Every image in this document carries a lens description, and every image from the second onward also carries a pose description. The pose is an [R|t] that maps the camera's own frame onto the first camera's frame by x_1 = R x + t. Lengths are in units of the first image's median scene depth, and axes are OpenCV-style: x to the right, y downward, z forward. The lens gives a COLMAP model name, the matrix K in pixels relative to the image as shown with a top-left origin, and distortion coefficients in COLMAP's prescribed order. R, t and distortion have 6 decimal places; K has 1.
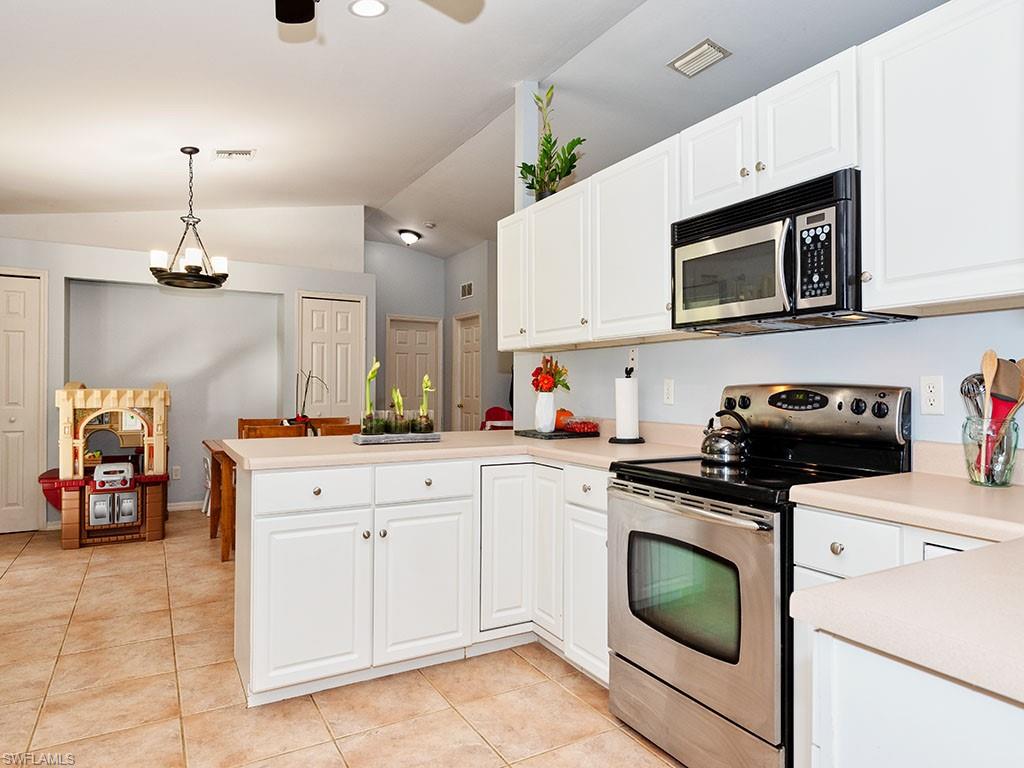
lens RADIAL K [[613.6, 0, 524.1], [0, 613.6, 382.6], [0, 0, 1]] dist [0.035500, -0.018467]
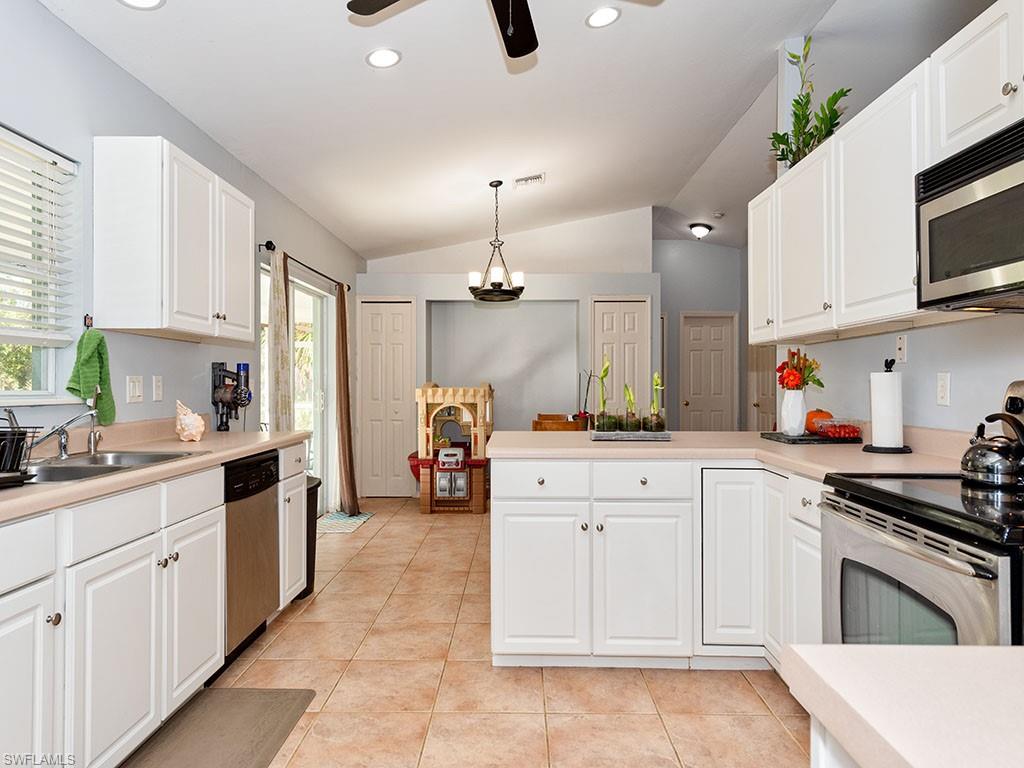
lens RADIAL K [[613.6, 0, 524.1], [0, 613.6, 382.6], [0, 0, 1]] dist [0.035500, -0.018467]
pose [[0.857729, -0.007468, -0.514048, 0.164162], [0.008975, 0.999960, 0.000448, 0.001360], [0.514024, -0.004998, 0.857761, 0.048003]]
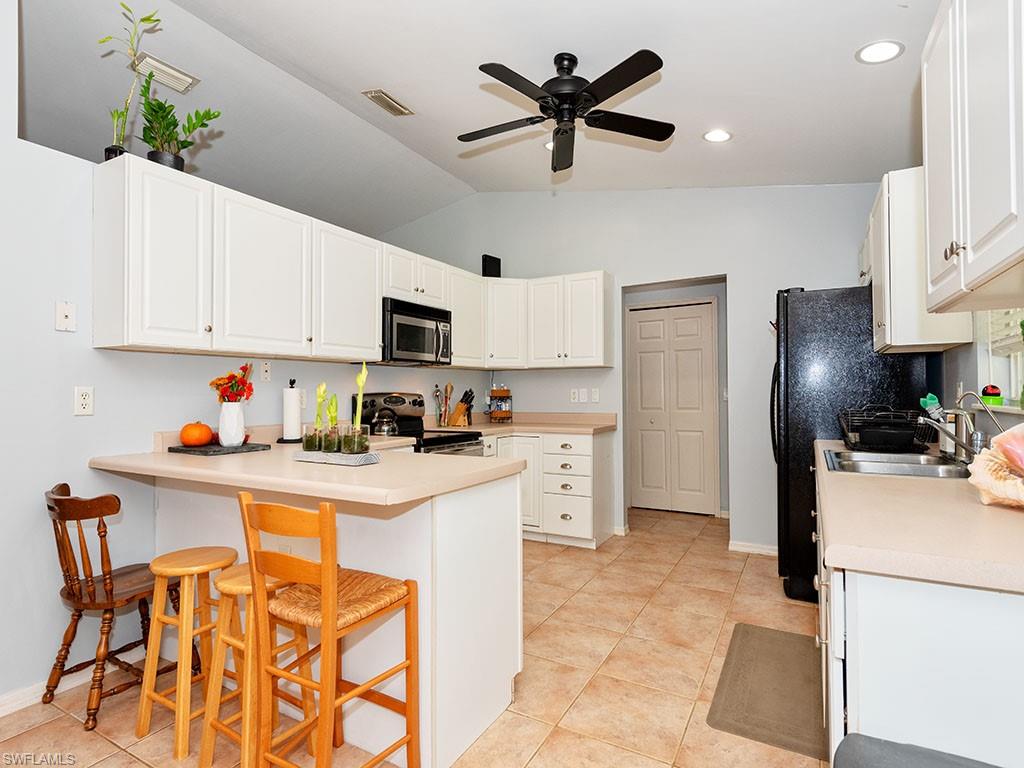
lens RADIAL K [[518.1, 0, 512.0], [0, 518.1, 384.0], [0, 0, 1]] dist [-0.000368, -0.000376]
pose [[-0.492503, 0.021309, 0.870050, -0.846308], [0.002335, 0.999729, -0.023163, 0.008325], [-0.870308, -0.009376, -0.492419, 1.040122]]
